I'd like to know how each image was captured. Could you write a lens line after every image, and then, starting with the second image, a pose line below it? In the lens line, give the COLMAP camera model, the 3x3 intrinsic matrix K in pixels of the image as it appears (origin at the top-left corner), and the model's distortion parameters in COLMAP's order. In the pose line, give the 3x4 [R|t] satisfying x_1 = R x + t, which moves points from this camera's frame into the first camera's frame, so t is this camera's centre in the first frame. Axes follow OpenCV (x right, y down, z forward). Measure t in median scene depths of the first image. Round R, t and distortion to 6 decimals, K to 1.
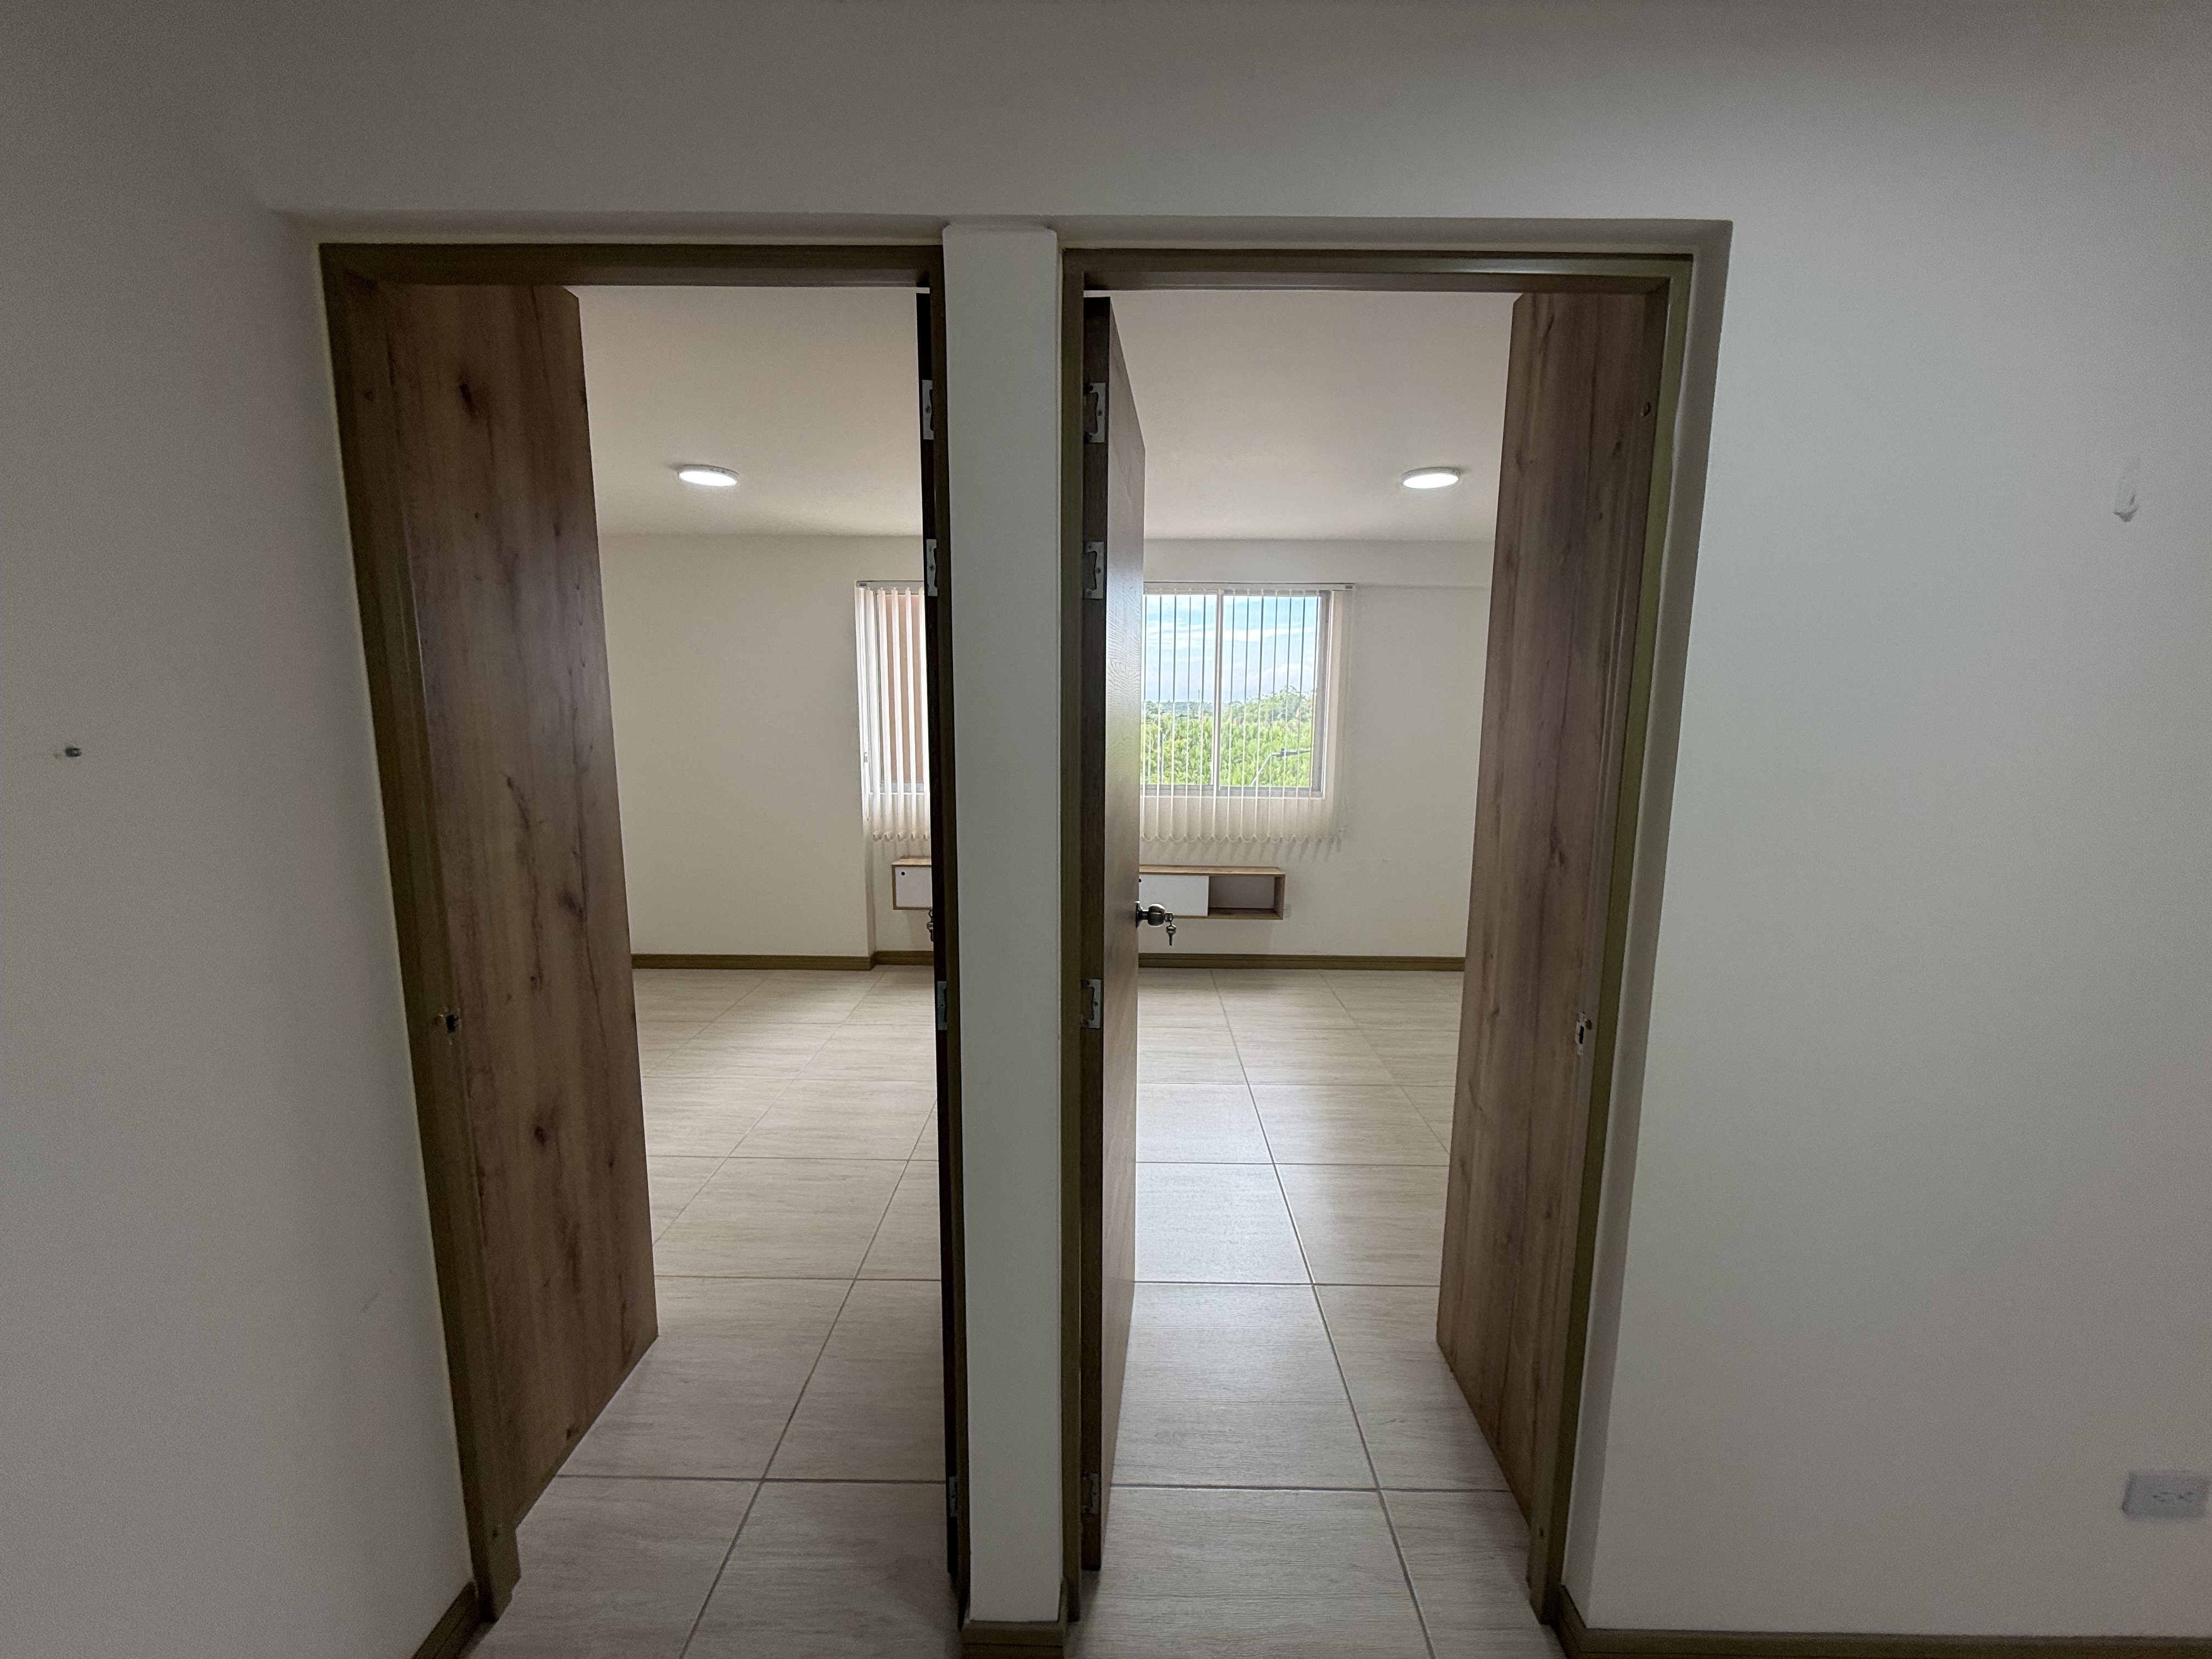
lens RADIAL K [[884.1, 0, 1111.3], [0, 884.1, 831.6], [0, 0, 1]] dist [-0.001280, 0.000461]
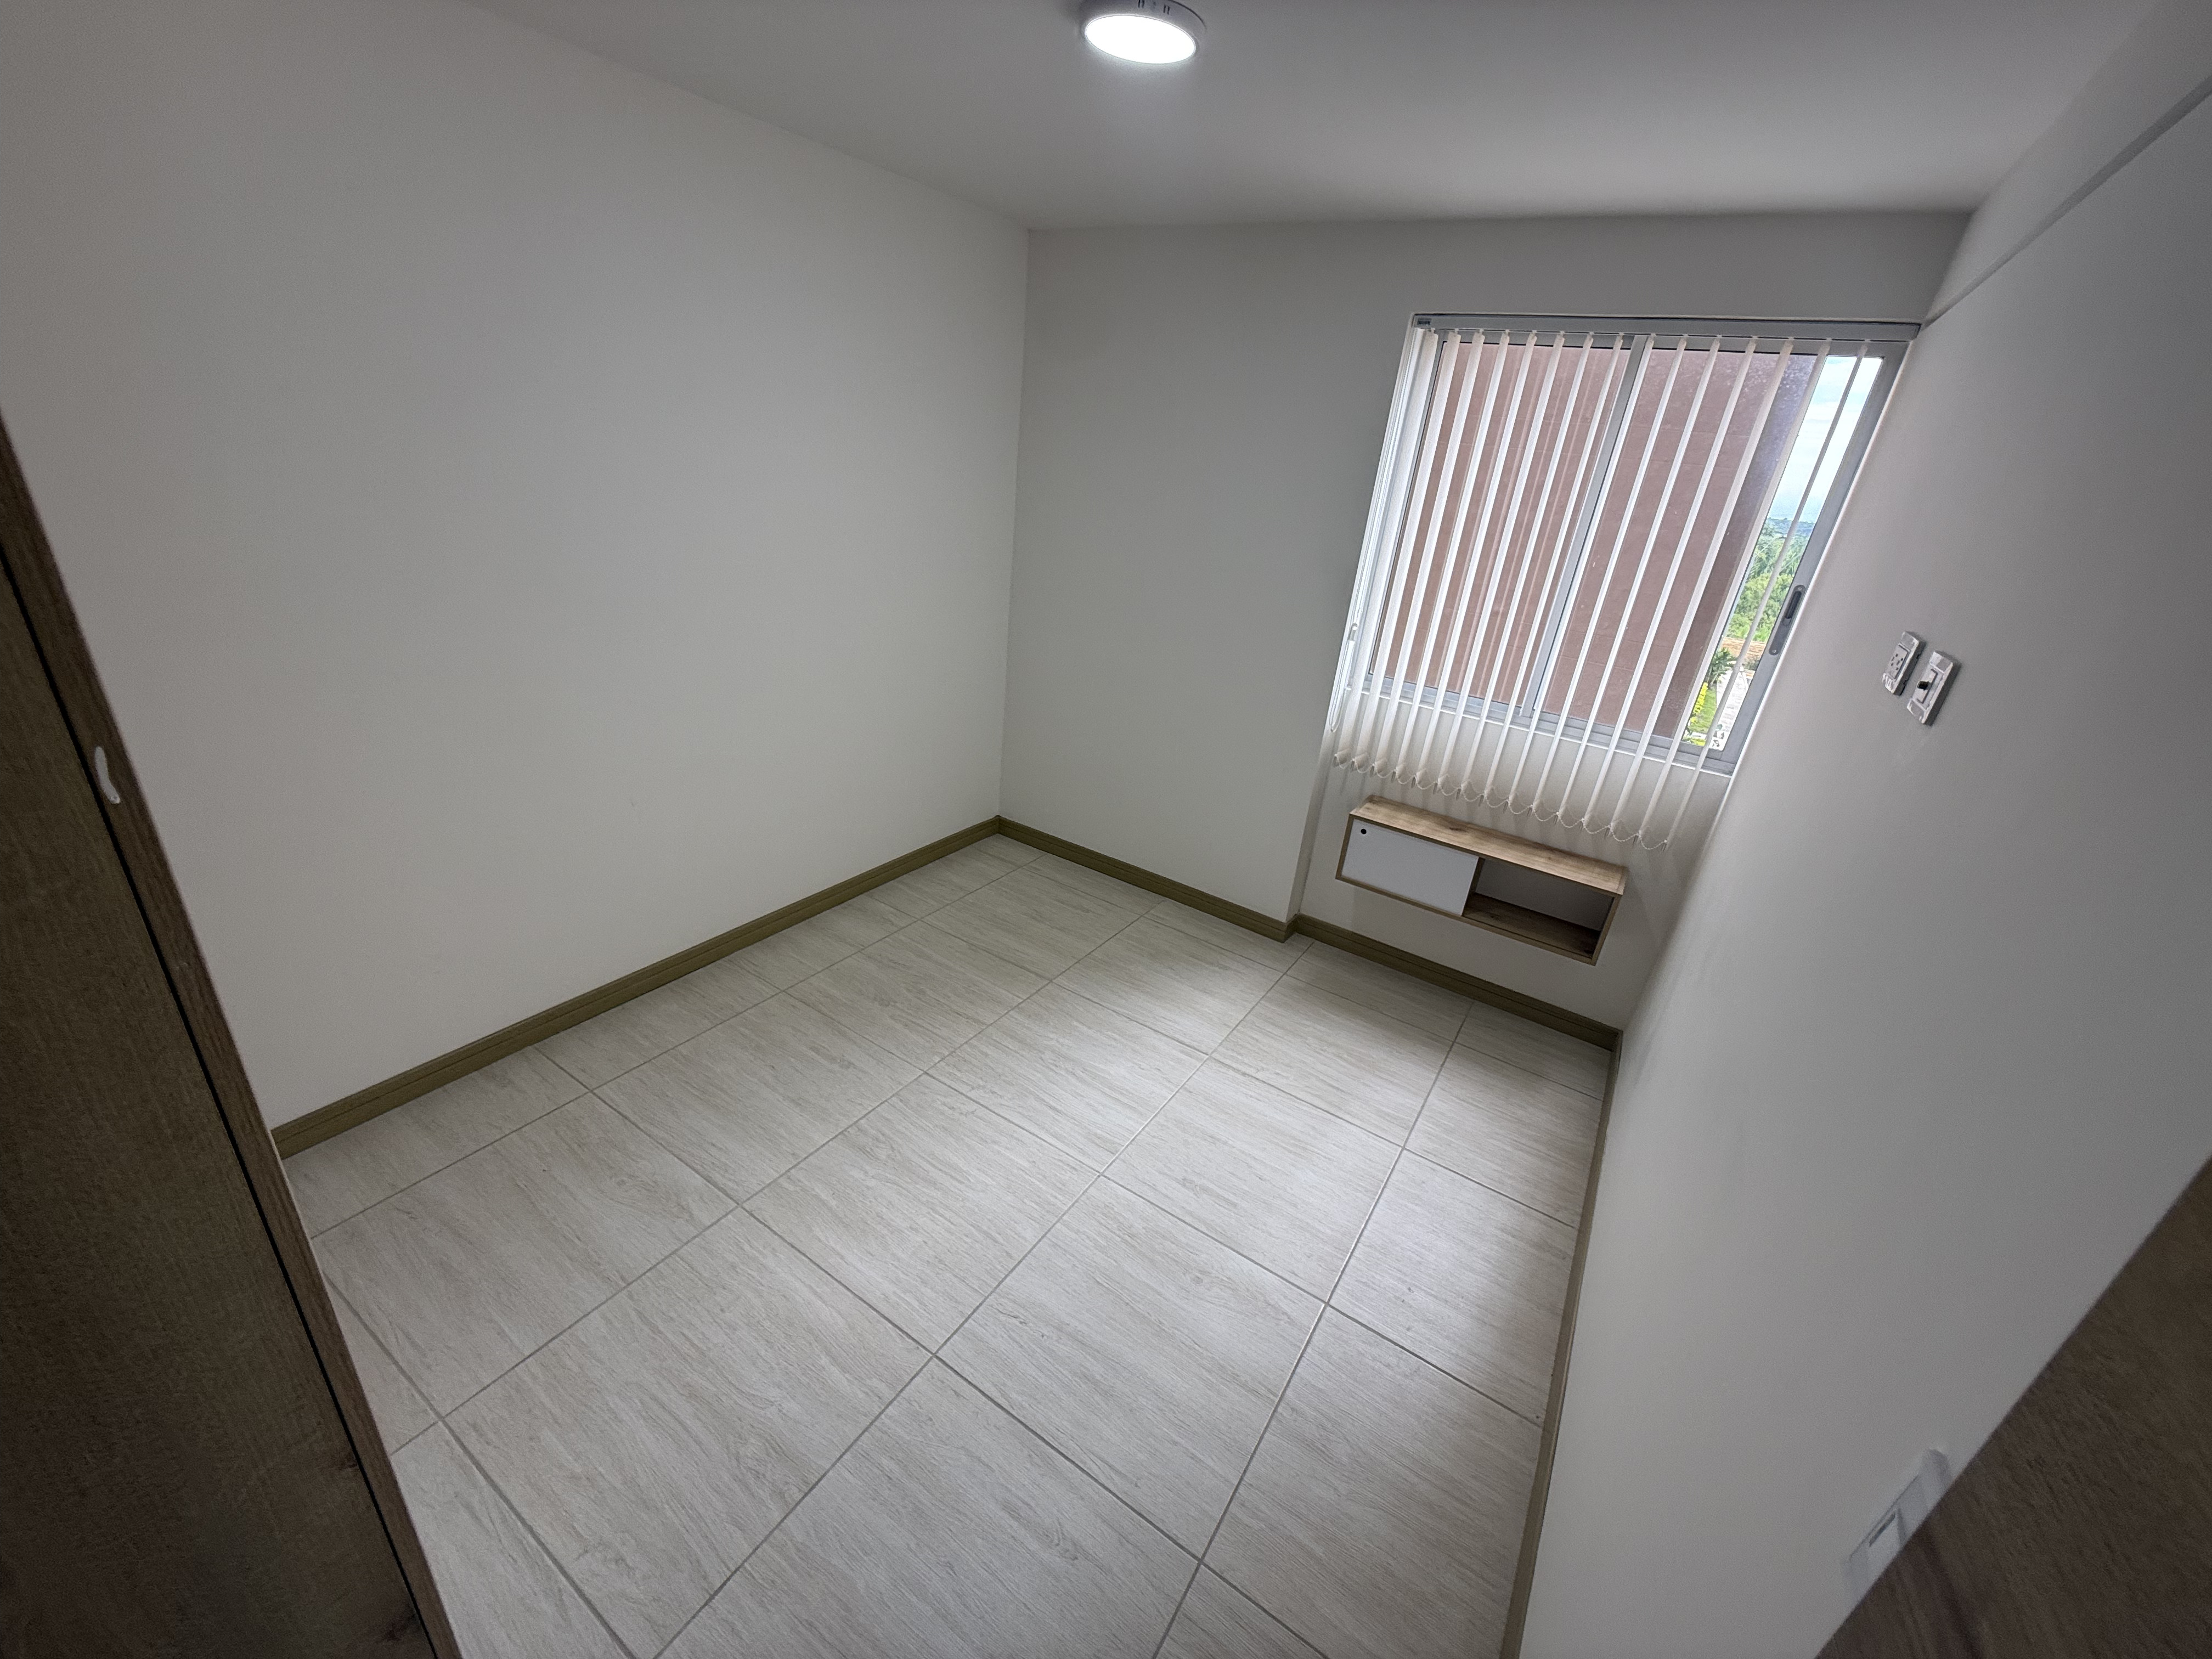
lens RADIAL K [[884.1, 0, 1111.3], [0, 884.1, 831.6], [0, 0, 1]] dist [-0.001280, 0.000461]
pose [[0.841990, 0.288438, -0.455911, -0.106963], [-0.173658, 0.945003, 0.277151, -0.102690], [0.510779, -0.154186, 0.845773, 0.402127]]
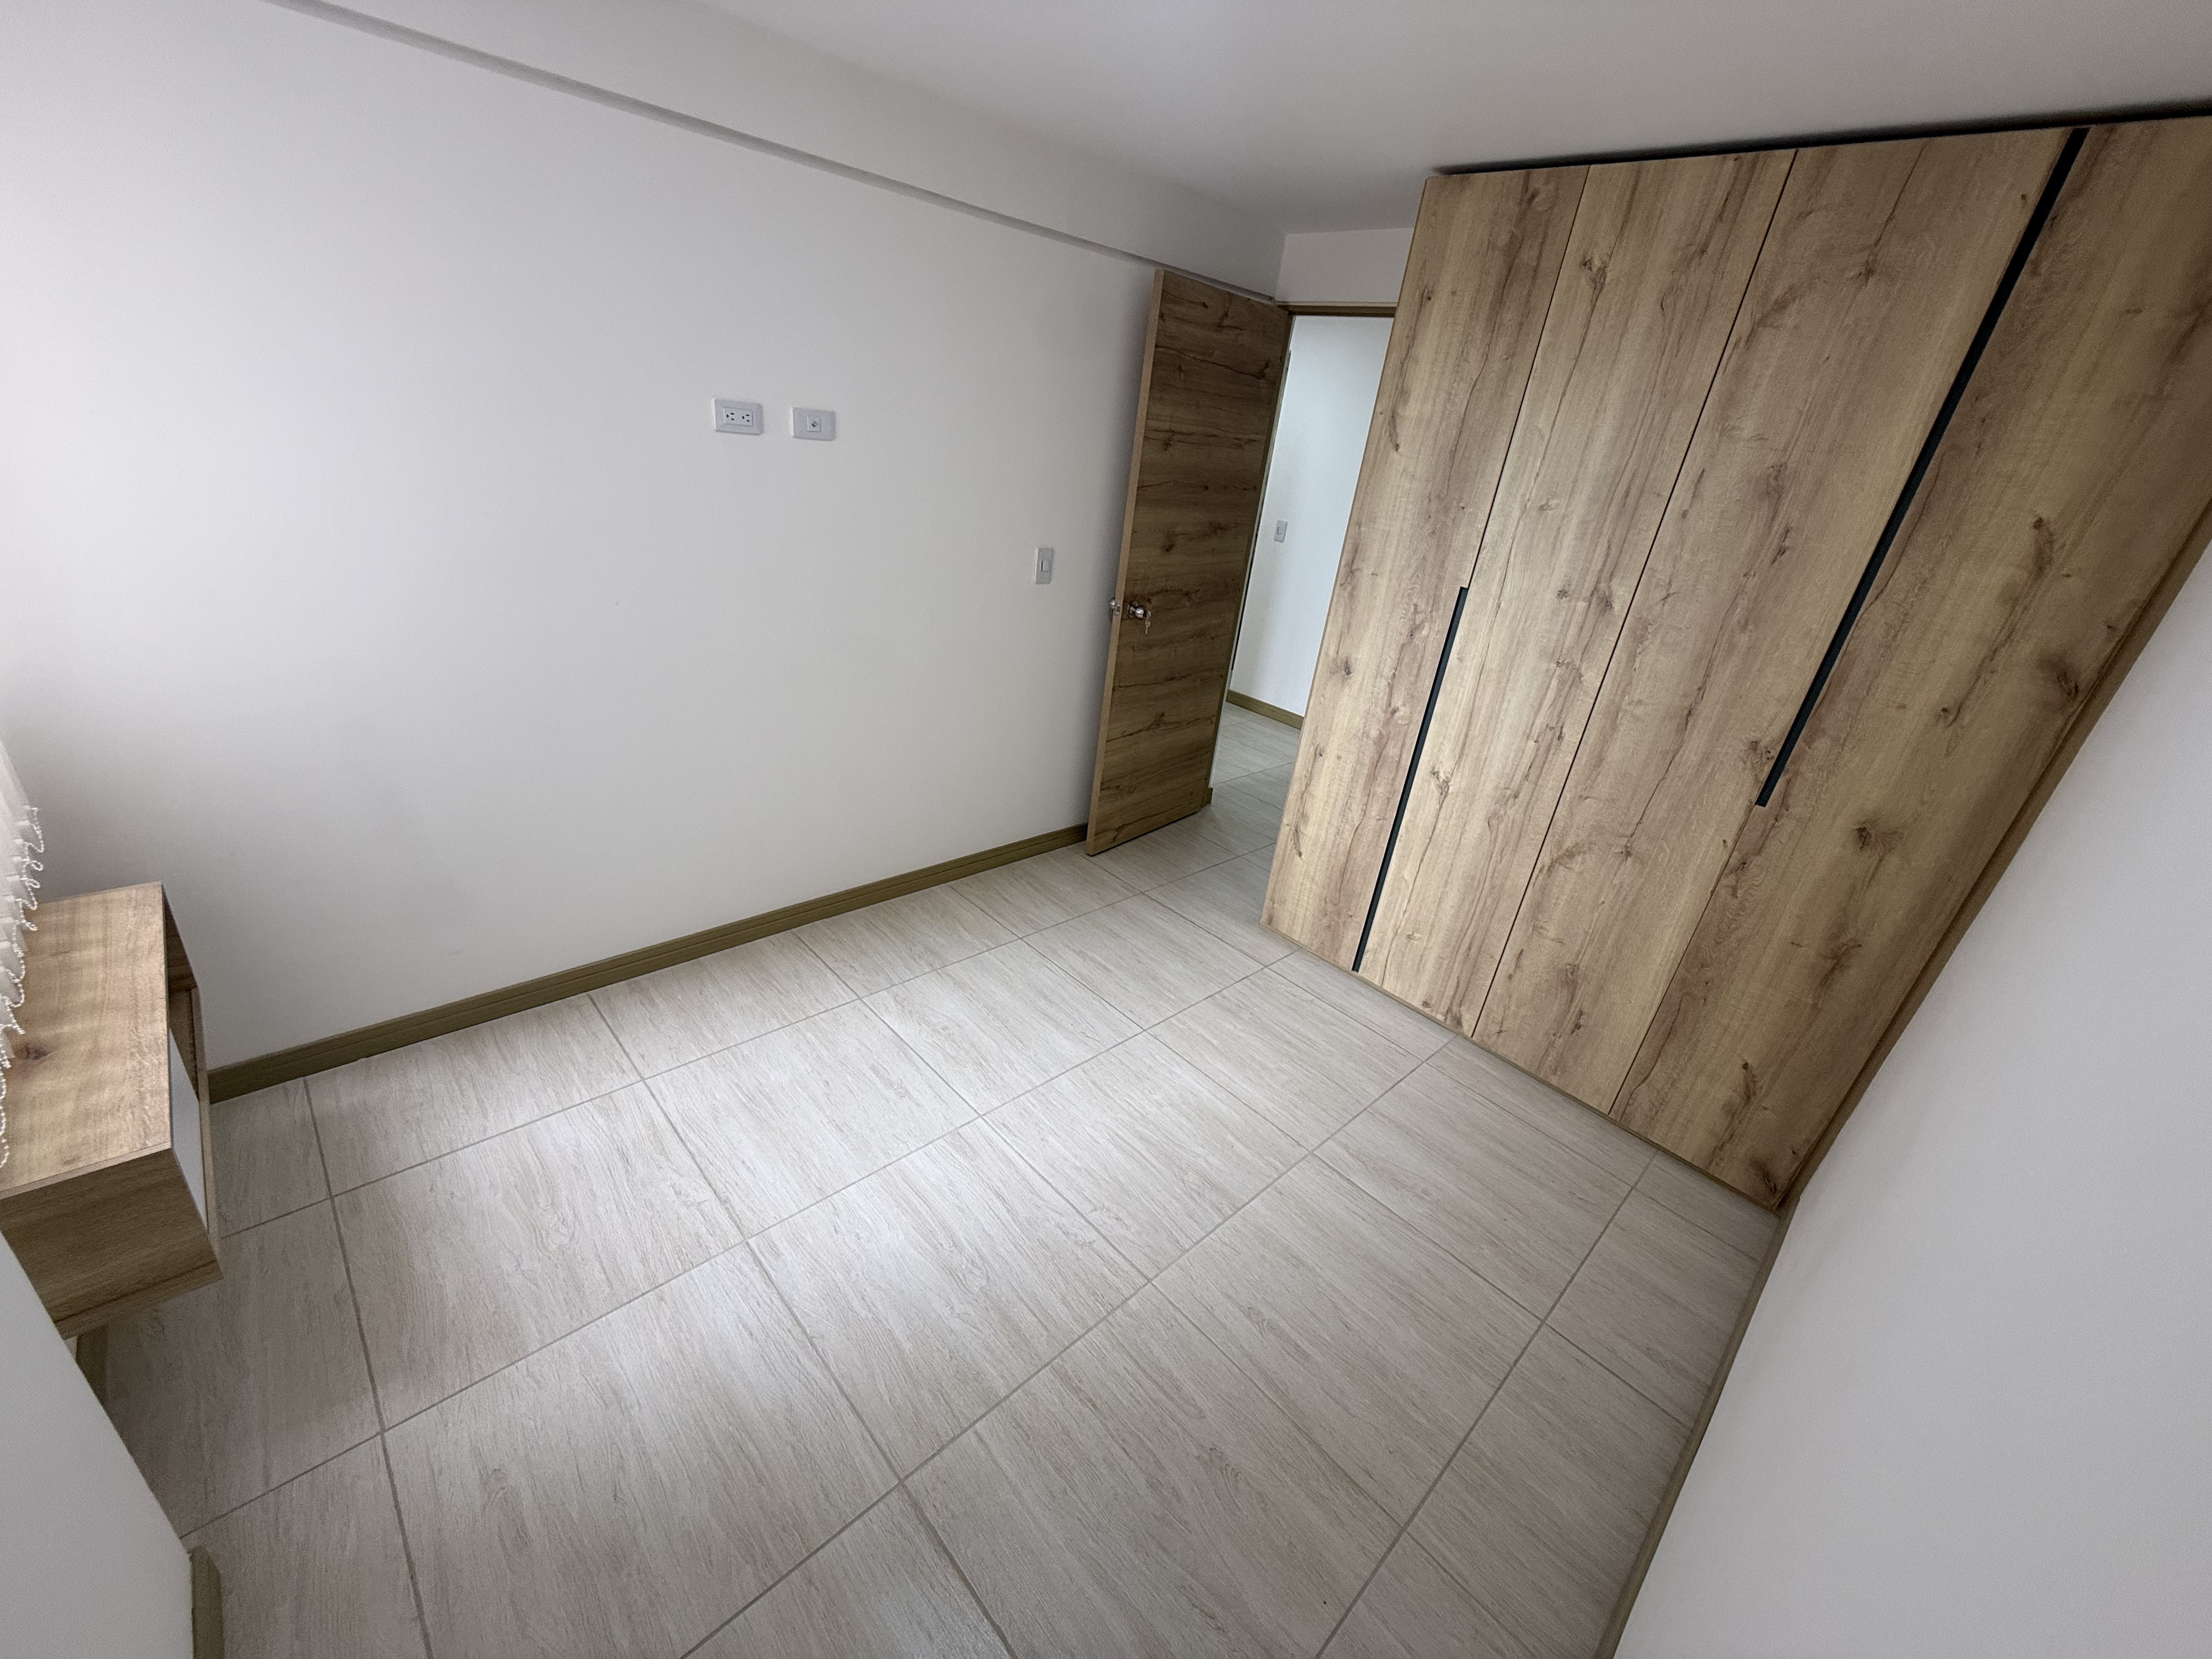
lens RADIAL K [[884.1, 0, 1111.3], [0, 884.1, 831.6], [0, 0, 1]] dist [-0.001280, 0.000461]
pose [[-0.692767, -0.387217, 0.608389, -0.584253], [-0.017465, 0.852385, 0.522624, -0.184152], [-0.720950, 0.351431, -0.597266, 0.988442]]
